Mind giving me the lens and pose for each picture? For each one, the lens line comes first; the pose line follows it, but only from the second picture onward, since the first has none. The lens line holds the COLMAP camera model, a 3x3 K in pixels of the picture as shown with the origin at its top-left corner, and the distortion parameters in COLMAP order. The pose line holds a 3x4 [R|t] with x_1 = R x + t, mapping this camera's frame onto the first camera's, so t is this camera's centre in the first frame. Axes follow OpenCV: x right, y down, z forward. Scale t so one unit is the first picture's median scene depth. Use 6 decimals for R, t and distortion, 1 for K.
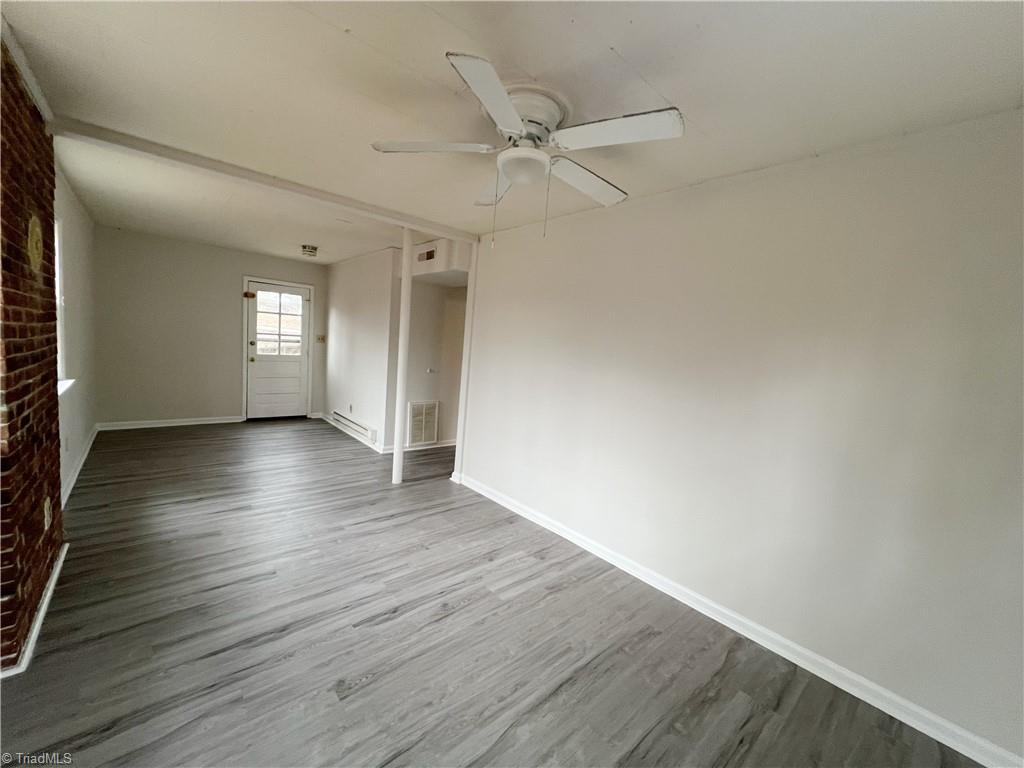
lens RADIAL K [[410.3, 0, 512.8], [0, 410.3, 387.1], [0, 0, 1]] dist [-0.001819, -0.000100]
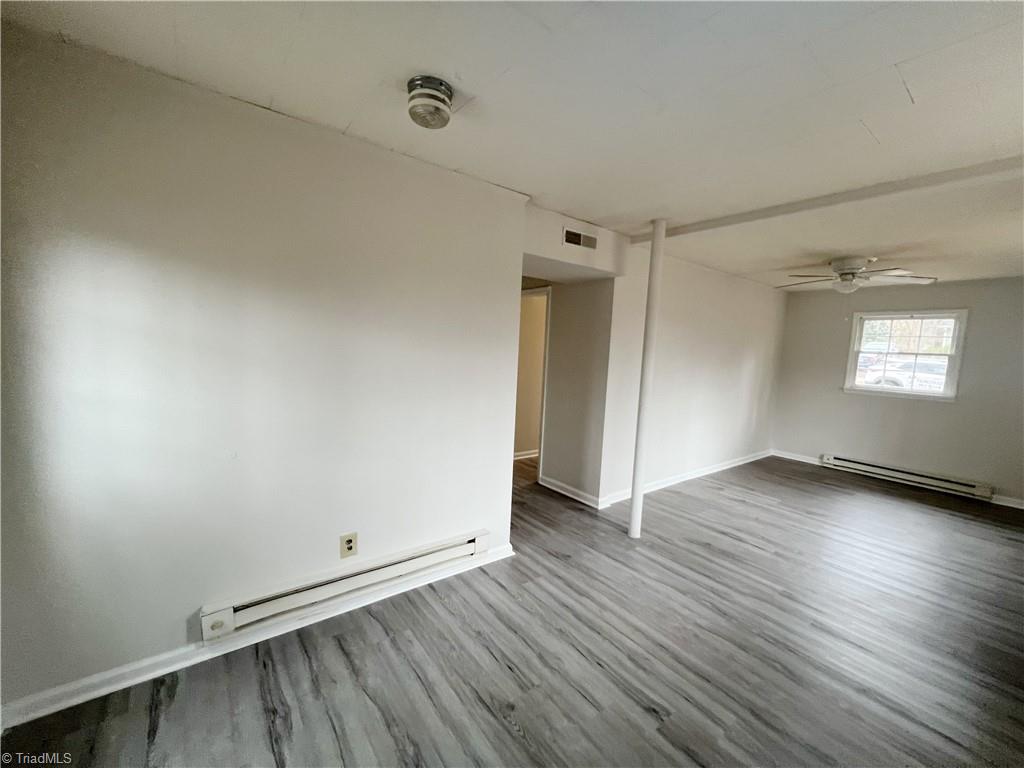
lens RADIAL K [[410.3, 0, 512.8], [0, 410.3, 387.1], [0, 0, 1]] dist [-0.001819, -0.000100]
pose [[0.075413, -0.178340, 0.981075, -1.260082], [0.064039, 0.982712, 0.173715, -0.257987], [-0.995094, 0.049727, 0.085530, 1.391147]]
